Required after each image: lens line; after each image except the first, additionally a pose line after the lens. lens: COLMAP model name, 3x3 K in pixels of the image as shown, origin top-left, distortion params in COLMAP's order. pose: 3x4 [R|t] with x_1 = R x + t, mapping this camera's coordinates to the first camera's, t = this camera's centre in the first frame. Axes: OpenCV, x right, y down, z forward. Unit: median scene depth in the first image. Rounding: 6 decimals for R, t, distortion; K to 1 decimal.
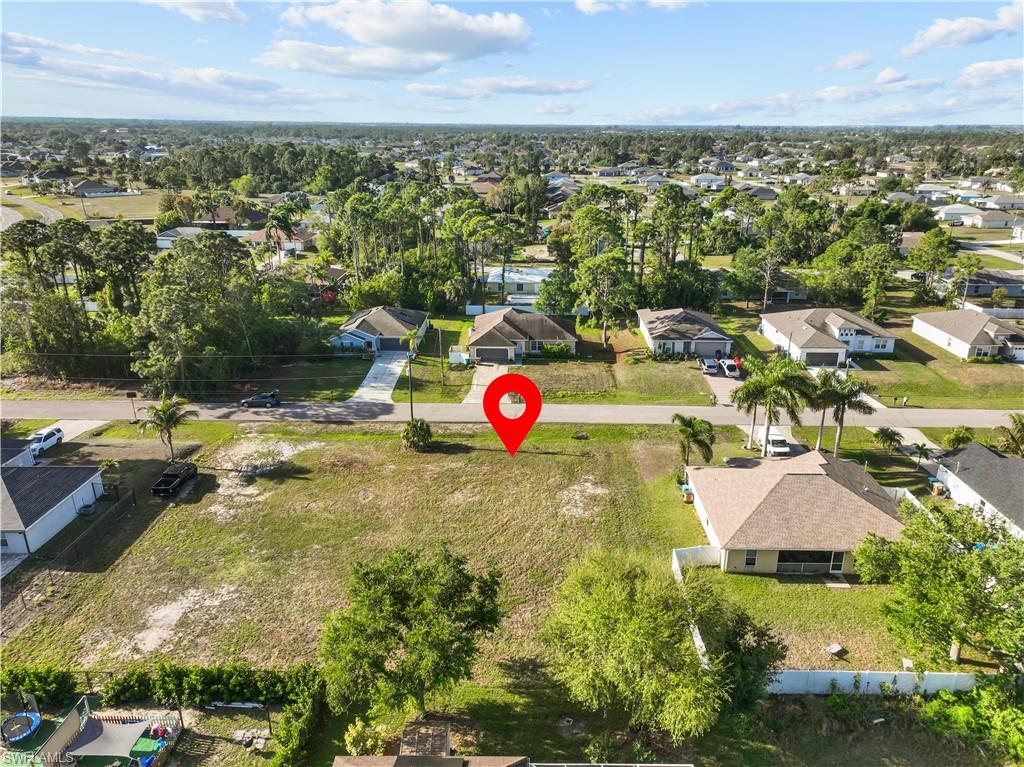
lens RADIAL K [[726.1, 0, 512.0], [0, 726.1, 383.5], [0, 0, 1]] dist [0.027841, -0.002118]
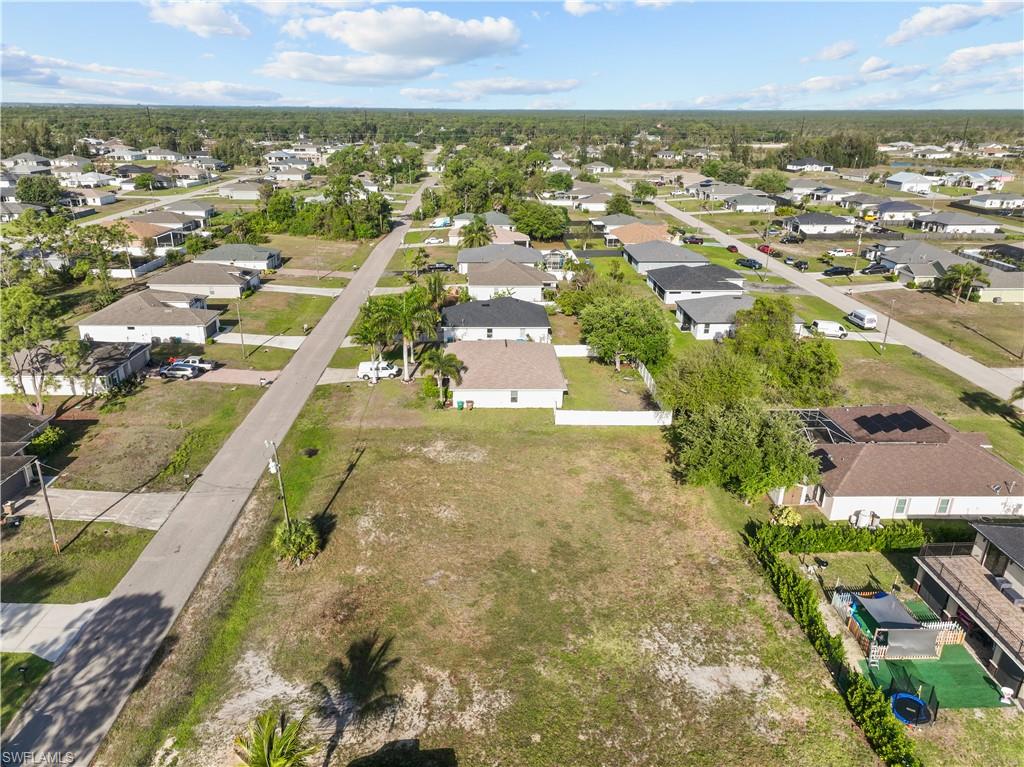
lens RADIAL K [[726.1, 0, 512.0], [0, 726.1, 383.5], [0, 0, 1]] dist [0.027841, -0.002118]
pose [[-0.081999, -0.359839, 0.929404, -0.659891], [0.327372, 0.871074, 0.366138, -0.225001], [-0.941331, 0.334284, 0.046374, 0.617313]]
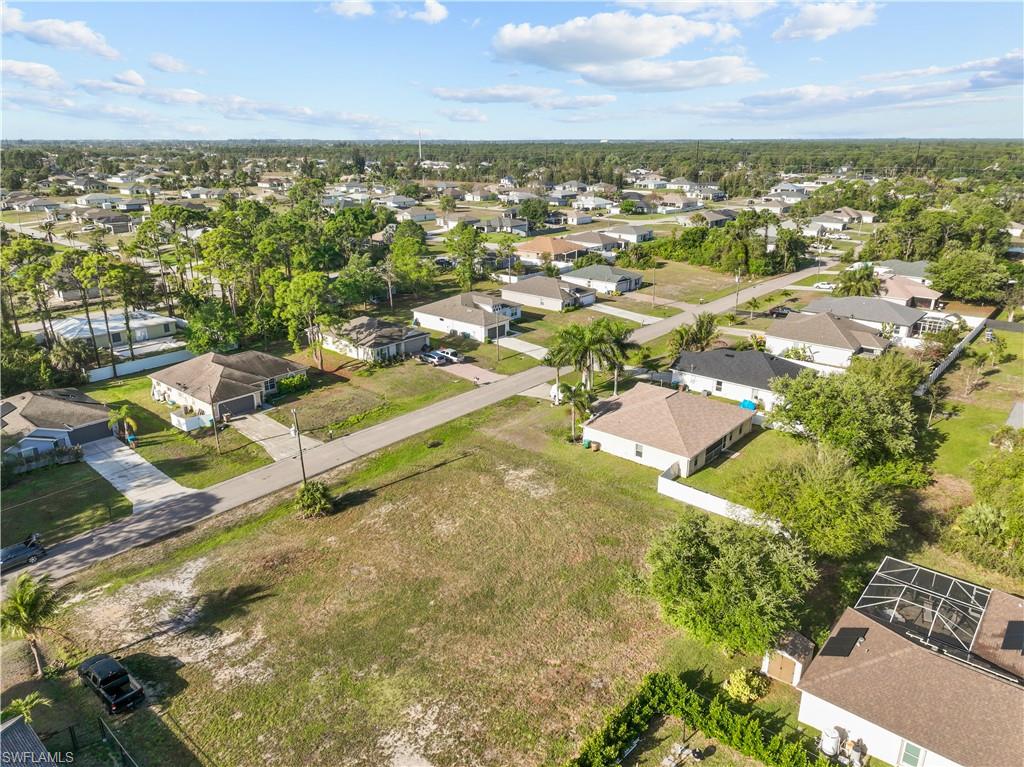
lens RADIAL K [[732.5, 0, 514.7], [0, 732.5, 381.9], [0, 0, 1]] dist [0.009397, -0.002176]
pose [[0.623872, -0.254107, 0.739062, -0.508392], [0.268646, 0.957767, 0.102528, -0.075996], [-0.733902, 0.134582, 0.665789, 0.198870]]
